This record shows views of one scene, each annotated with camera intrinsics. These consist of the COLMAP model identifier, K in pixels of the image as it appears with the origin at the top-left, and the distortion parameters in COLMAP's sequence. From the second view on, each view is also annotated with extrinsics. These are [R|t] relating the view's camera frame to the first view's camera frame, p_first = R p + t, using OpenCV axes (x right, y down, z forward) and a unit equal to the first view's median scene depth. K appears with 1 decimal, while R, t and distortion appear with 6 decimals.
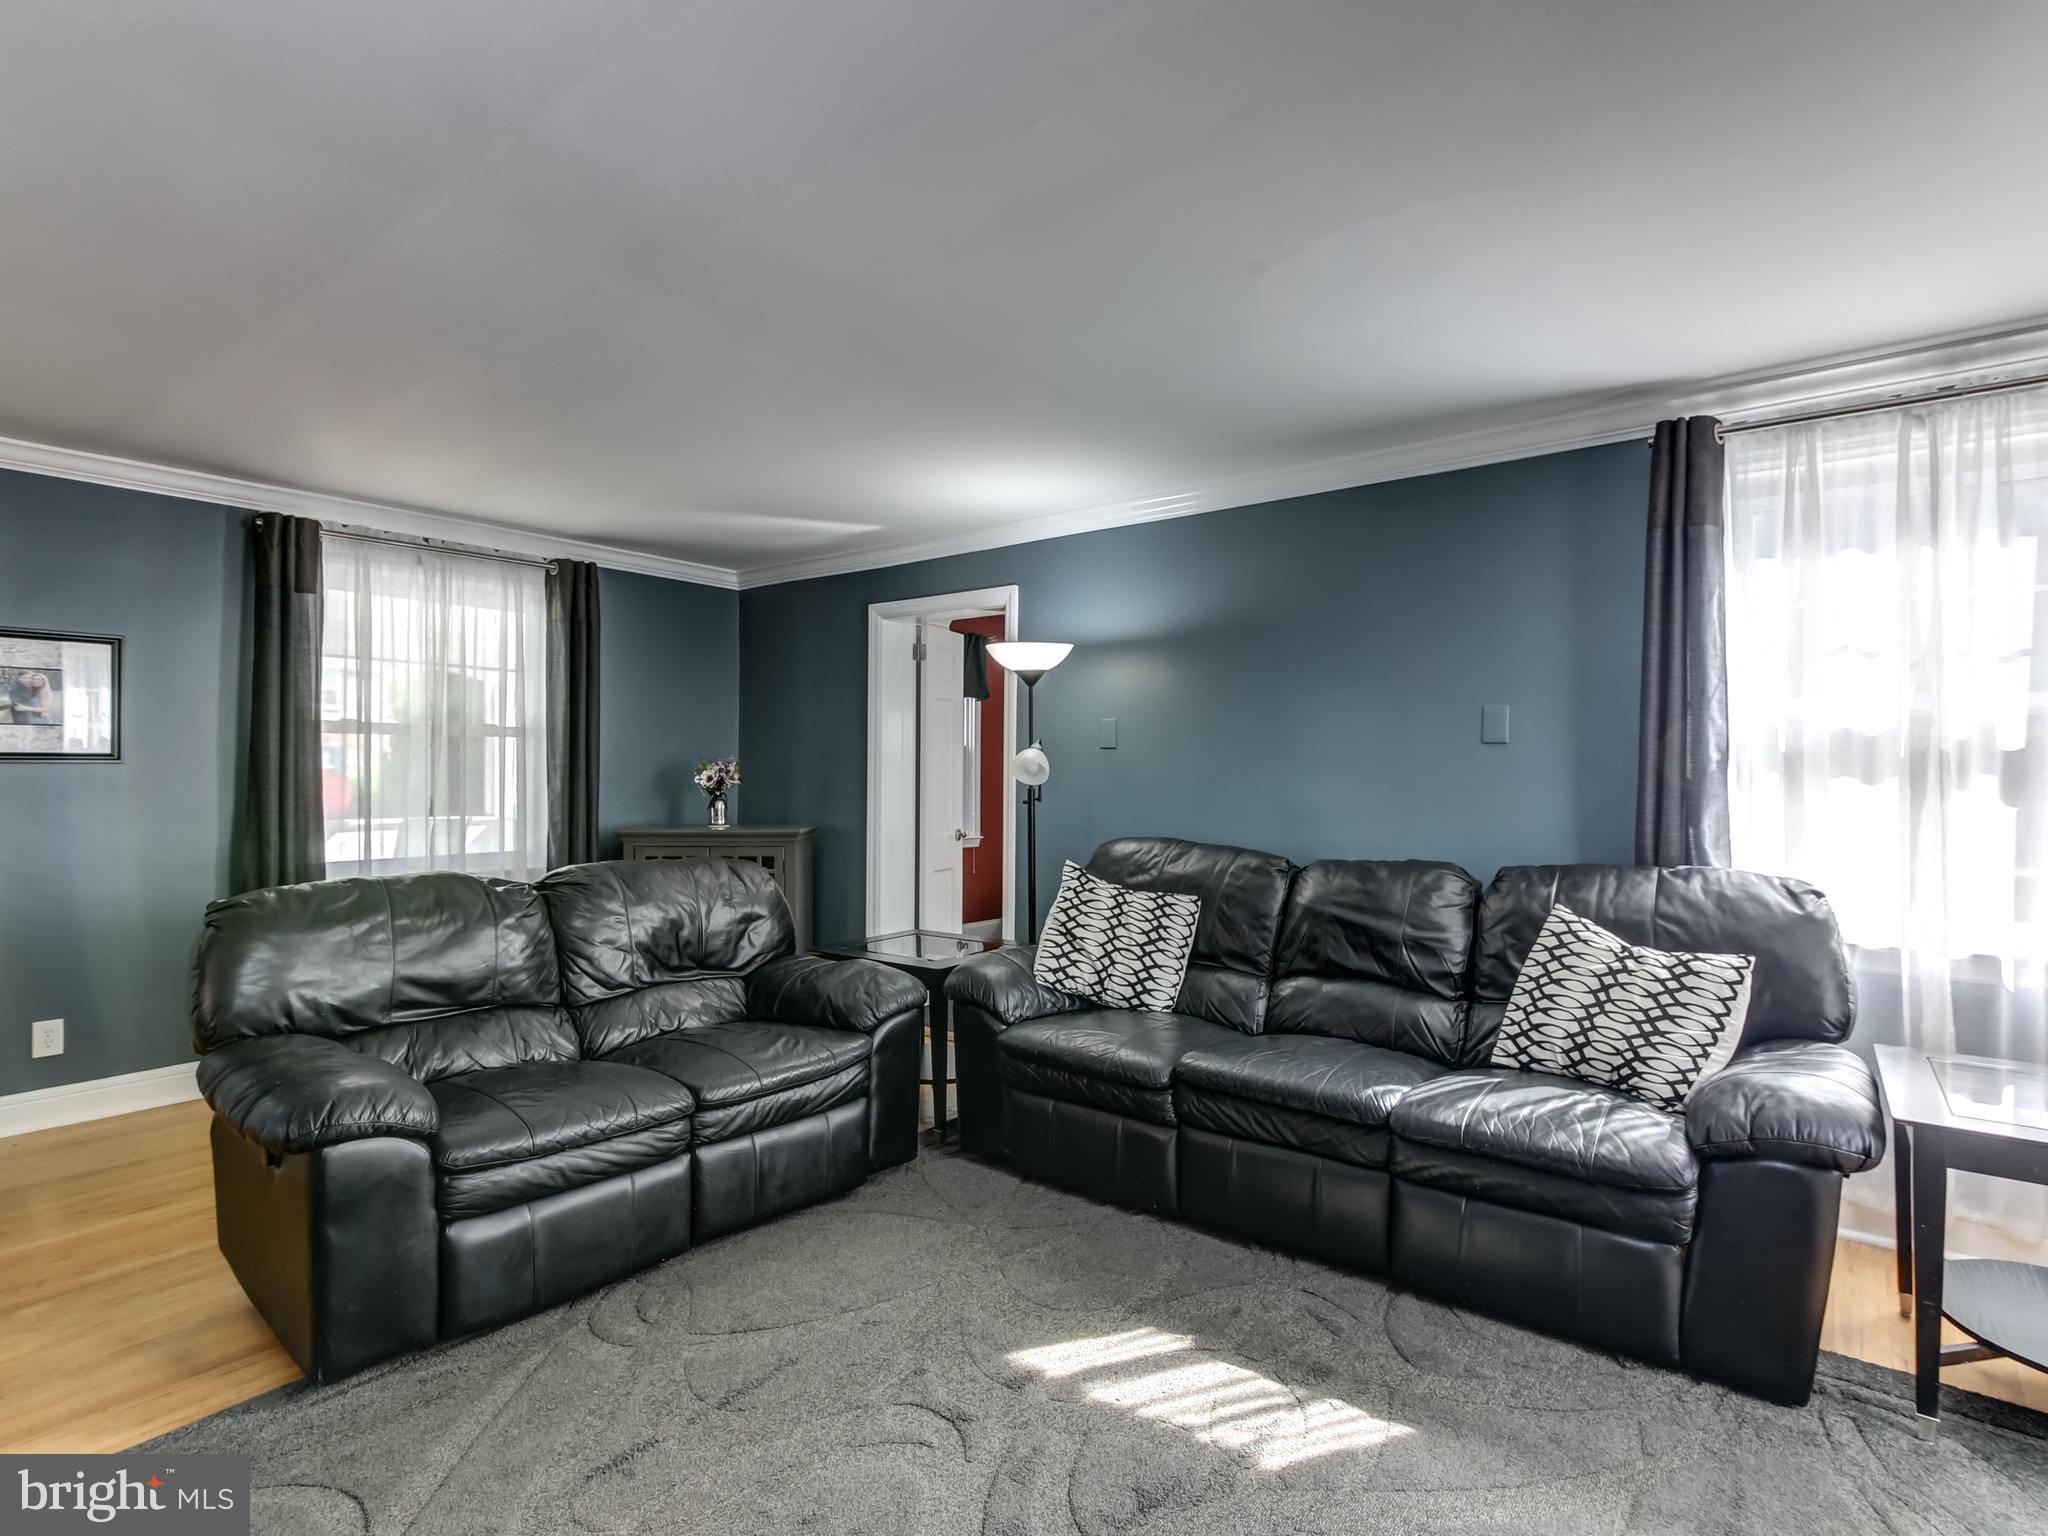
lens RADIAL K [[1044.7, 0, 1033.4], [0, 1044.7, 761.6], [0, 0, 1]] dist [-0.006261, 0.004204]
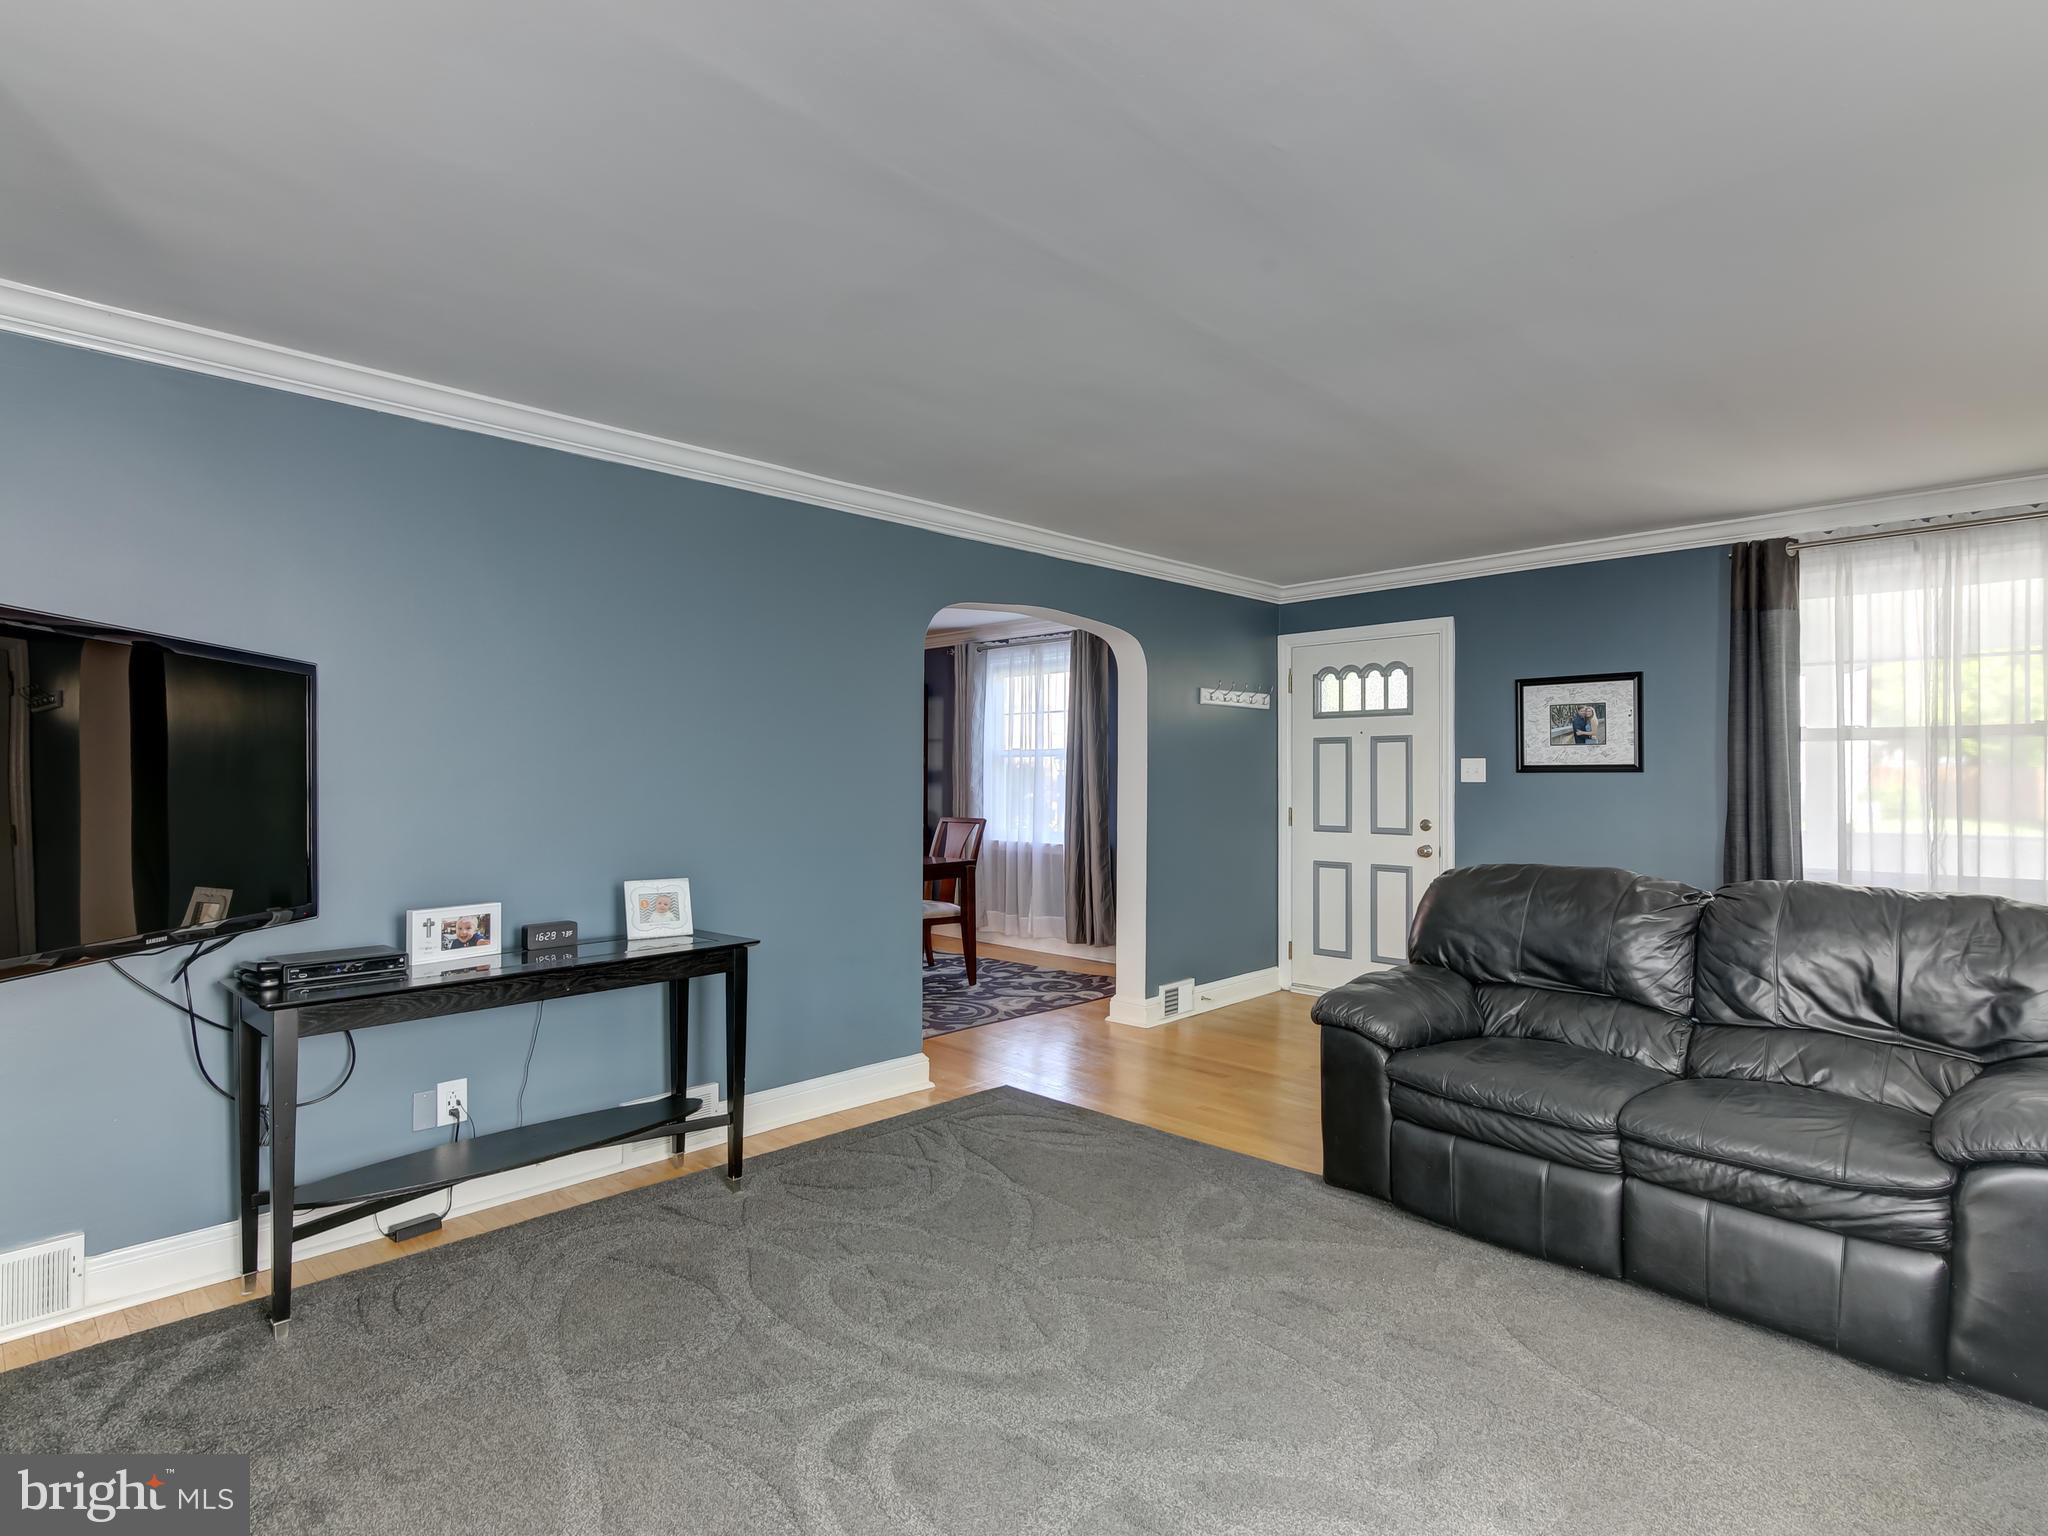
lens RADIAL K [[1044.7, 0, 1022.0], [0, 1044.7, 774.9], [0, 0, 1]] dist [-0.006261, 0.004204]
pose [[-0.125031, -0.003149, -0.992148, 0.485936], [0.006076, 0.999974, -0.003939, 0.005464], [0.992134, -0.006520, -0.125009, 0.414867]]
